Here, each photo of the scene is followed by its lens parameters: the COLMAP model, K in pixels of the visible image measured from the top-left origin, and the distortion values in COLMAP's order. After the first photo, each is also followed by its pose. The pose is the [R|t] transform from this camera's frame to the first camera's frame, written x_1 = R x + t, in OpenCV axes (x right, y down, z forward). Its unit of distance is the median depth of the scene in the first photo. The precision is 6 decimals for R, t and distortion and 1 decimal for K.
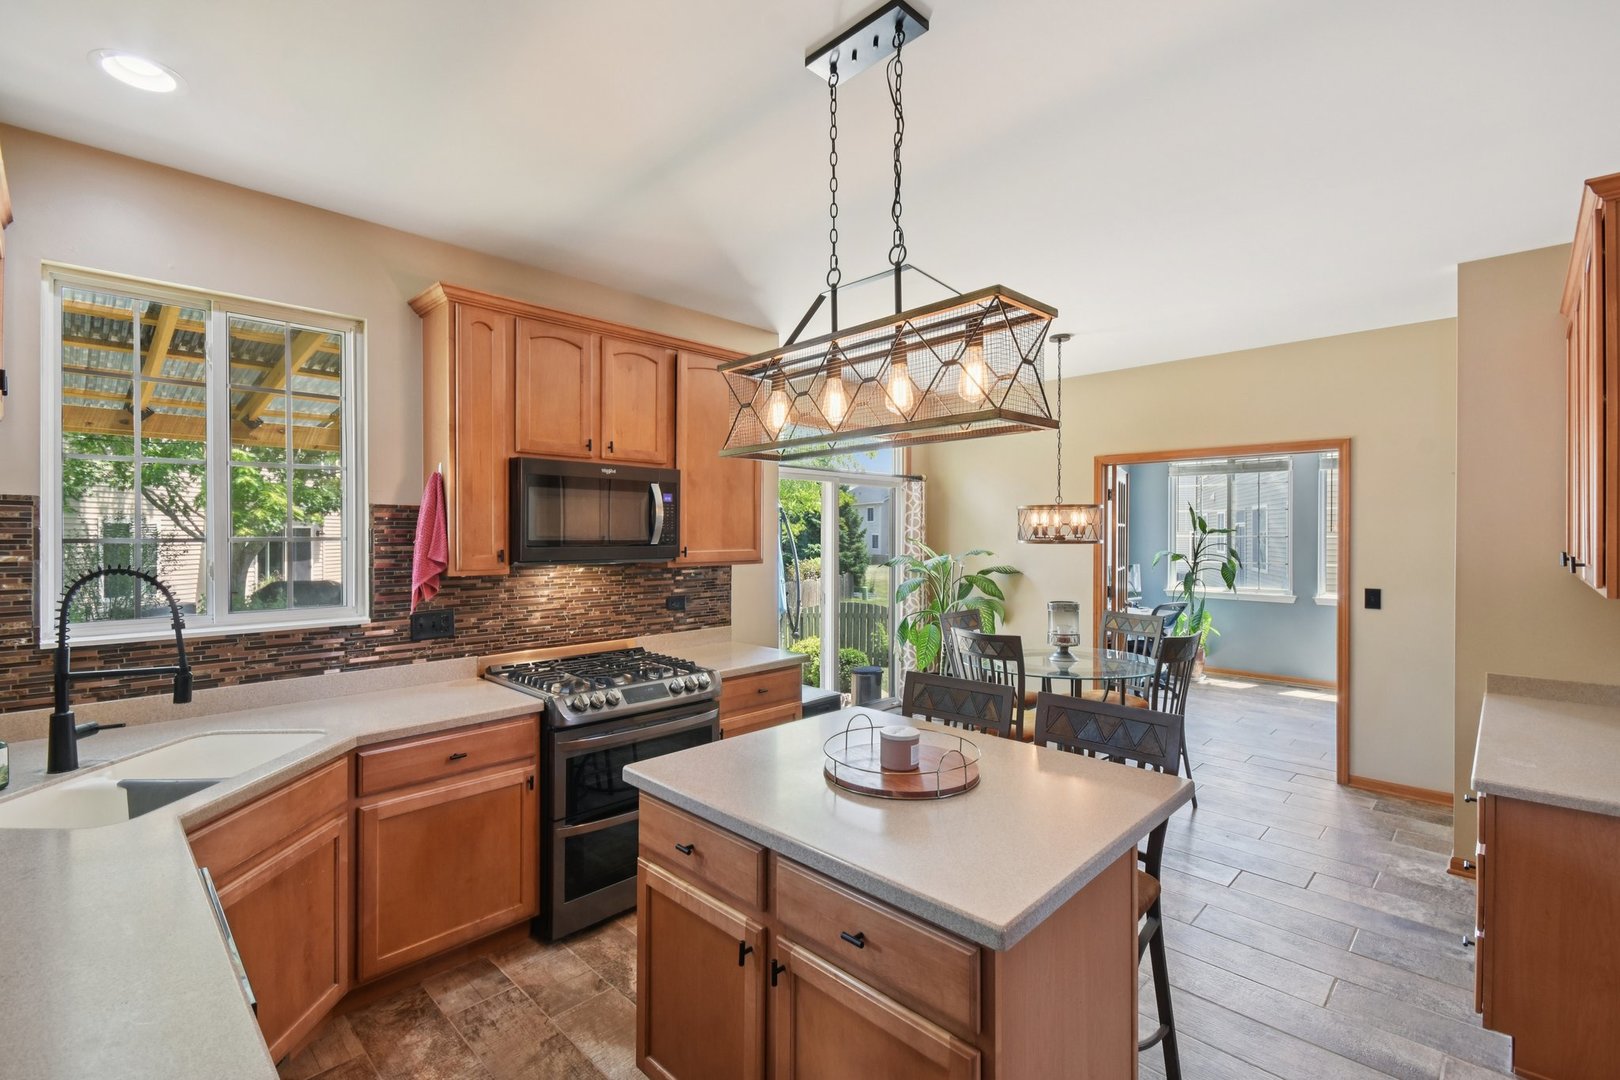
lens RADIAL K [[713.3, 0, 803.5], [0, 713.3, 536.3], [0, 0, 1]] dist [0.001671, -0.000194]
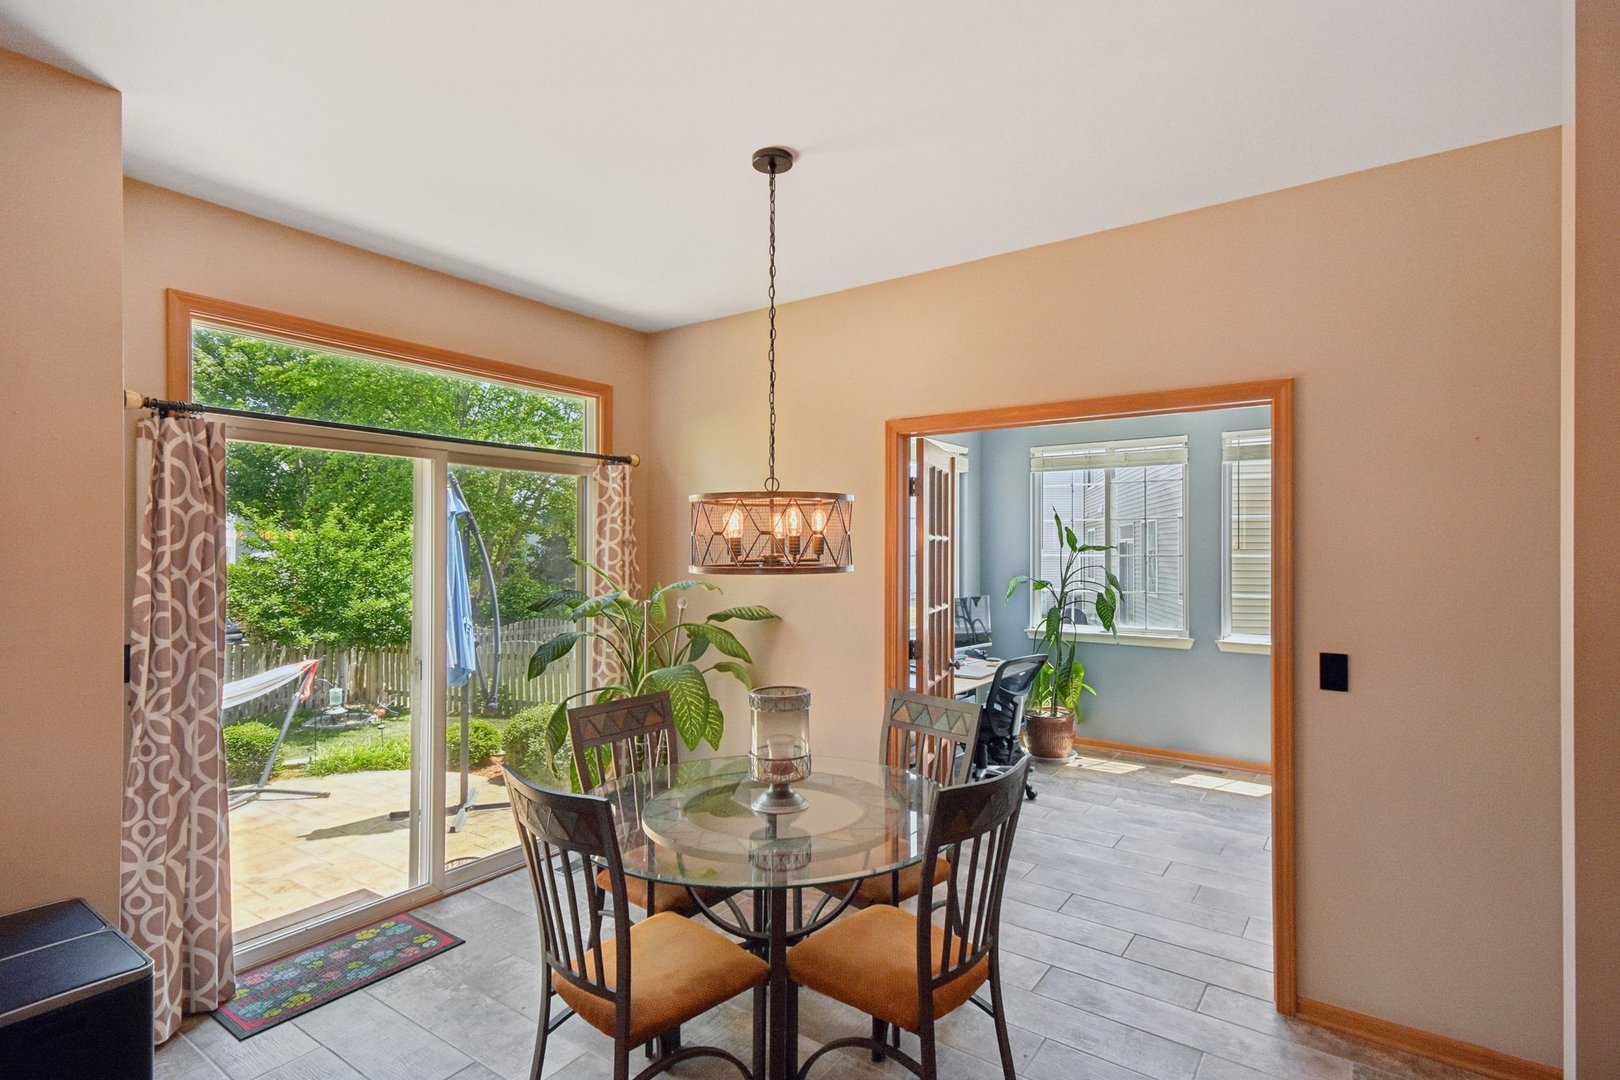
lens RADIAL K [[786.9, 0, 805.5], [0, 786.9, 546.3], [0, 0, 1]] dist [0.006487, 0.000961]
pose [[0.987650, 0.000829, 0.156673, 0.209320], [0.000736, 0.999950, -0.009937, -0.001923], [-0.156673, 0.009929, 0.987601, 0.321729]]
